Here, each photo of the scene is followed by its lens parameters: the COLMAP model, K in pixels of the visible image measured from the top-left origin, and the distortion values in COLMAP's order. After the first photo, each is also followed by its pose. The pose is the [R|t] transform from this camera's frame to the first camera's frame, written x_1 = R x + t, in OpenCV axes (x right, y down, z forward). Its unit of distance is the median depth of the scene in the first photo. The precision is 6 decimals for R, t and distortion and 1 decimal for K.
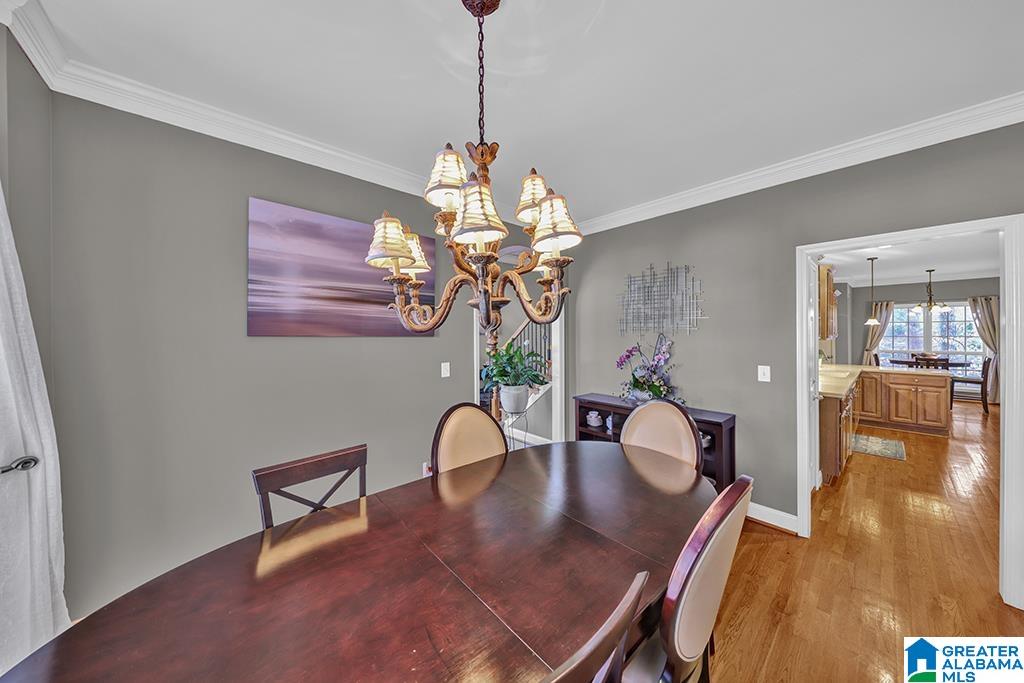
lens RADIAL K [[336.3, 0, 511.0], [0, 336.3, 332.1], [0, 0, 1]] dist [0.000098, 0.000039]
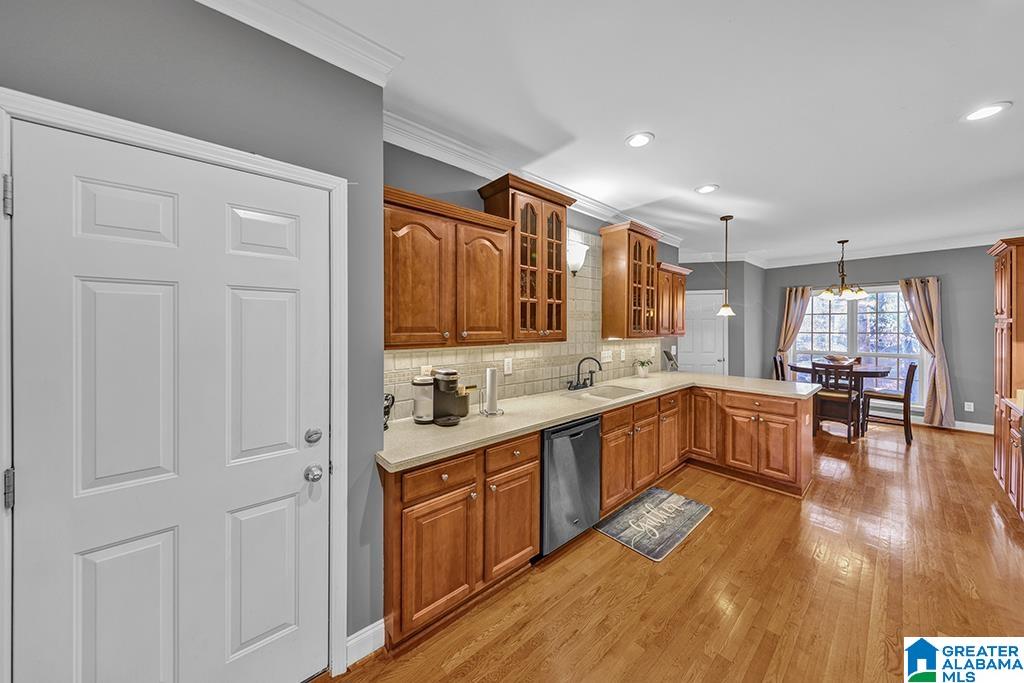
lens RADIAL K [[336.3, 0, 511.0], [0, 336.3, 332.1], [0, 0, 1]] dist [0.000098, 0.000039]
pose [[0.999868, 0.002147, -0.016124, 0.571731], [-0.001940, 0.999915, 0.012872, 0.002460], [0.016150, -0.012839, 0.999787, 0.278717]]
